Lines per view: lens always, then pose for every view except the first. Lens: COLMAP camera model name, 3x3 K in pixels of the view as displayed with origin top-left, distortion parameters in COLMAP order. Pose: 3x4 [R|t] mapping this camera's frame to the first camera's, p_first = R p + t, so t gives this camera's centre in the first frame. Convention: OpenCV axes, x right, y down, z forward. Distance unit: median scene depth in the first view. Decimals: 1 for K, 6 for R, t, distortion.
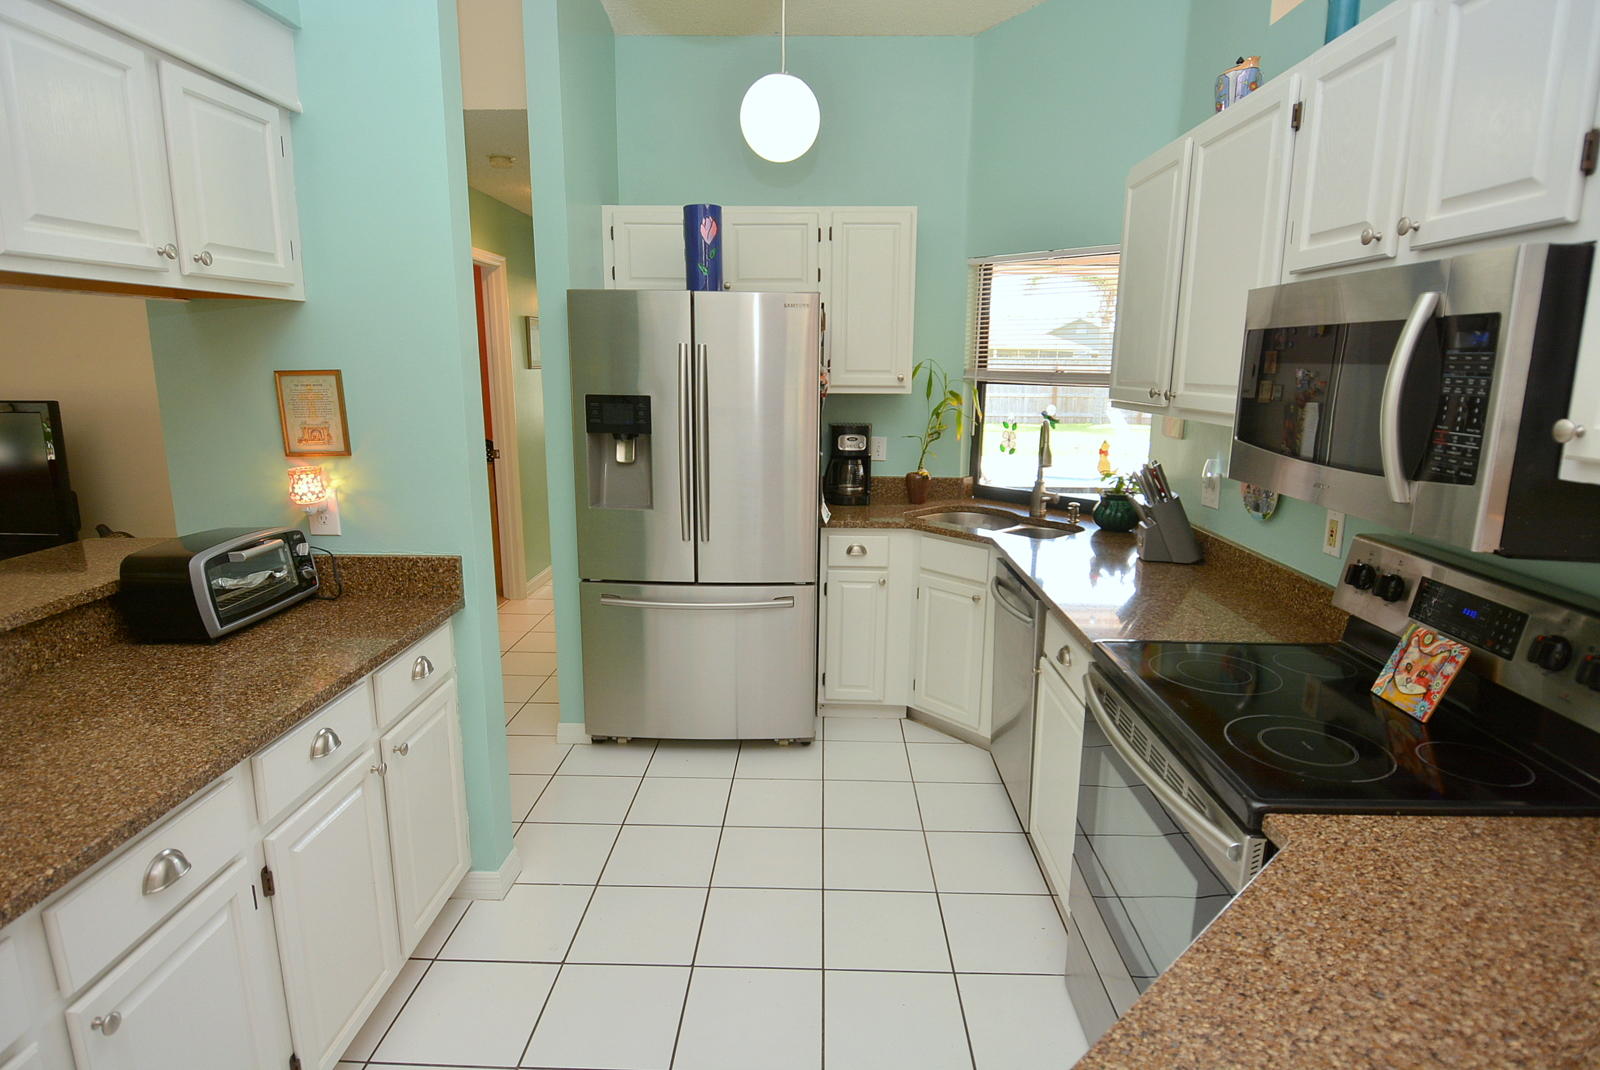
lens RADIAL K [[855.4, 0, 815.5], [0, 855.4, 532.3], [0, 0, 1]] dist [0.016213, -0.026588]
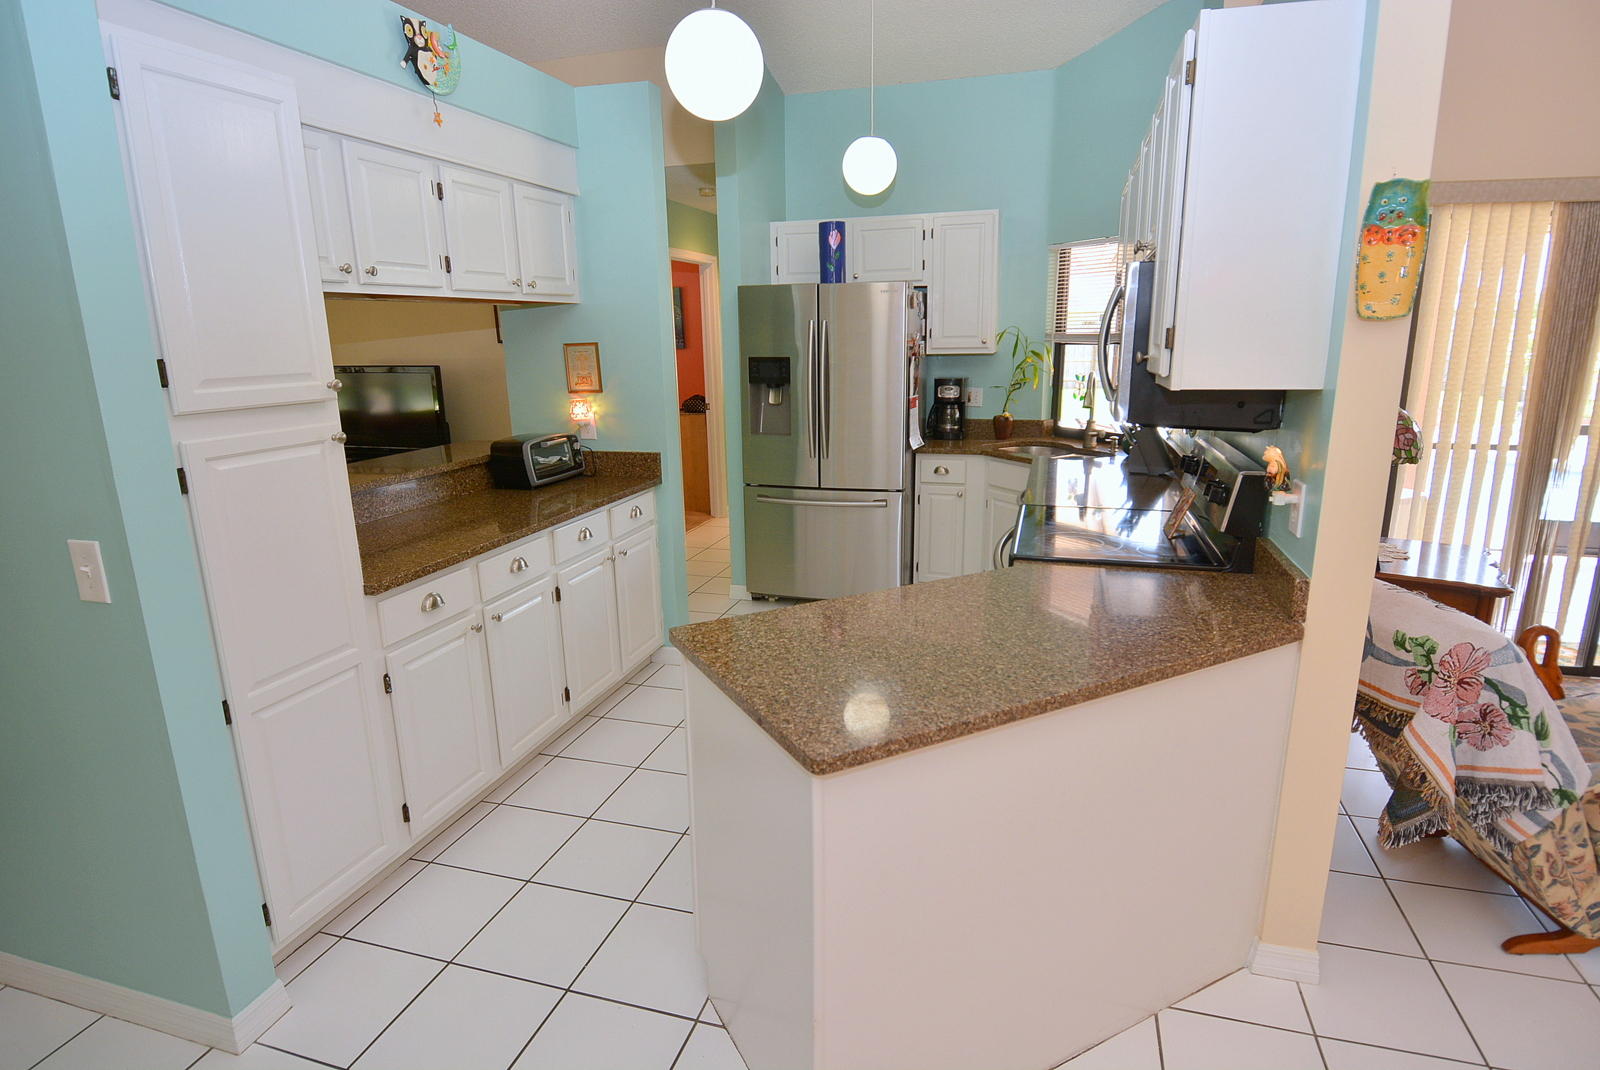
lens RADIAL K [[855.4, 0, 815.5], [0, 855.4, 532.3], [0, 0, 1]] dist [0.016213, -0.026588]
pose [[0.964365, 0.036867, -0.261993, 0.235638], [-0.028148, 0.998920, 0.036957, 0.081608], [0.263073, -0.028266, 0.964362, -0.393708]]
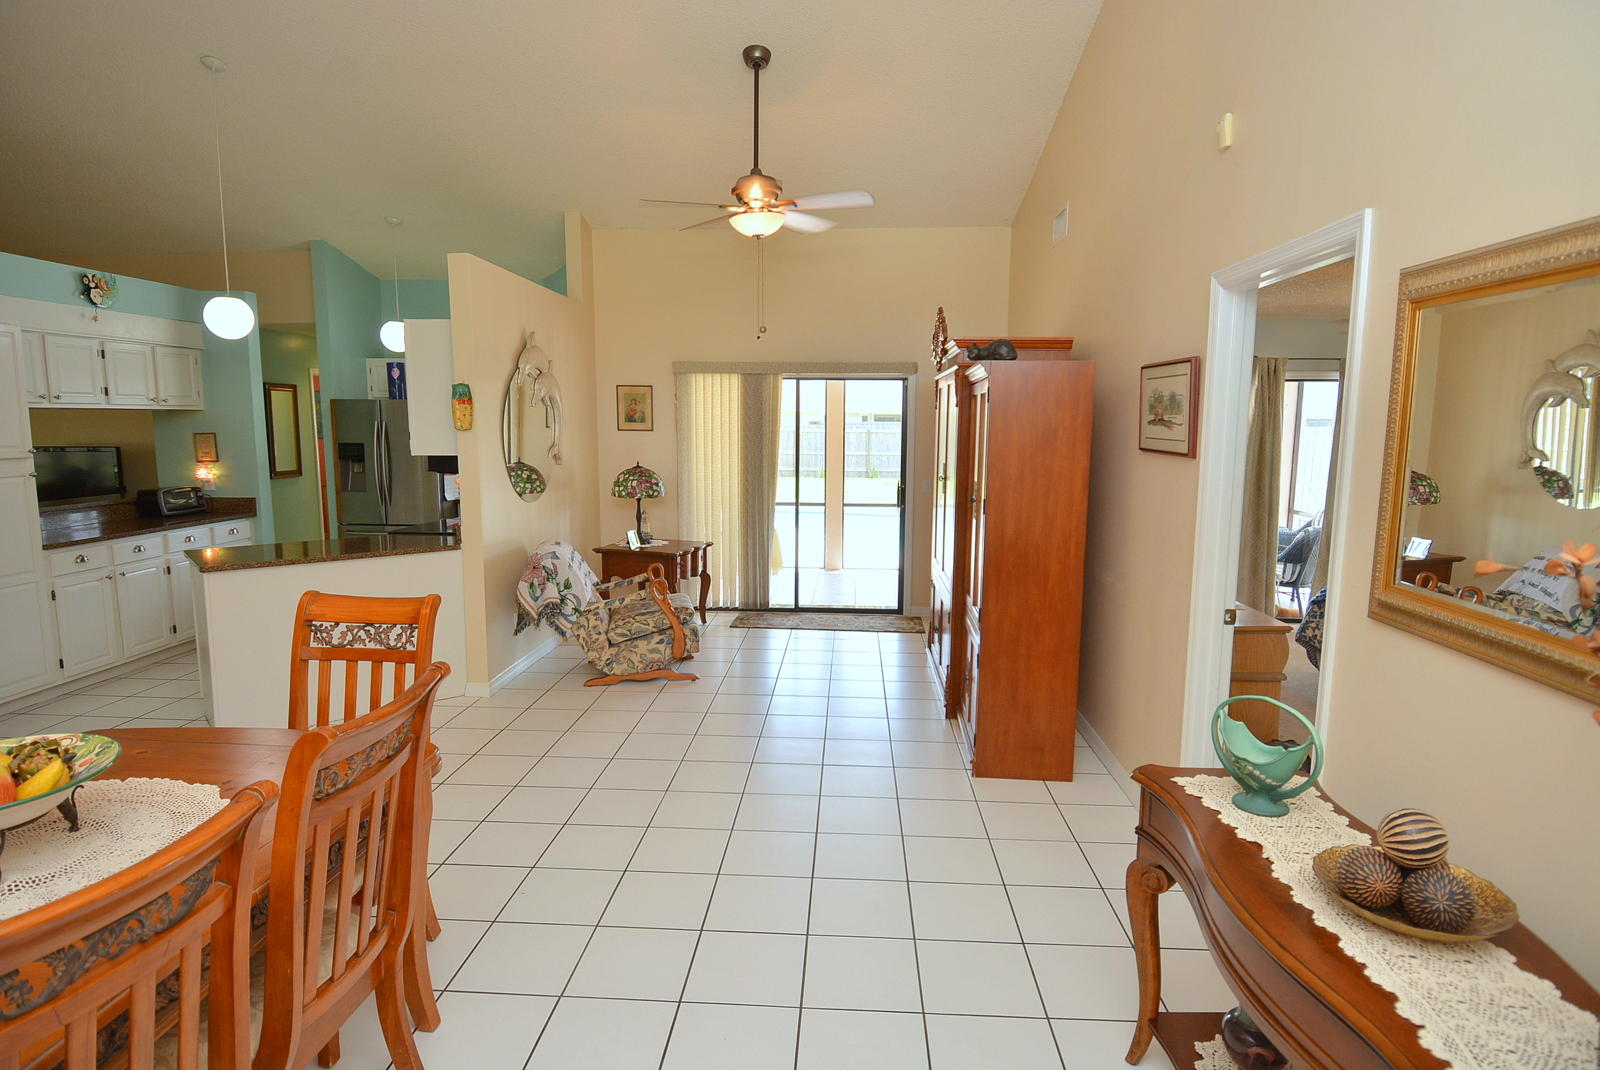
lens RADIAL K [[855.4, 0, 815.5], [0, 855.4, 532.3], [0, 0, 1]] dist [0.016213, -0.026588]
pose [[0.999273, -0.002348, -0.038060, 1.106397], [-0.000446, 0.997315, -0.073225, 0.249968], [0.038130, 0.073189, 0.996589, -1.250649]]
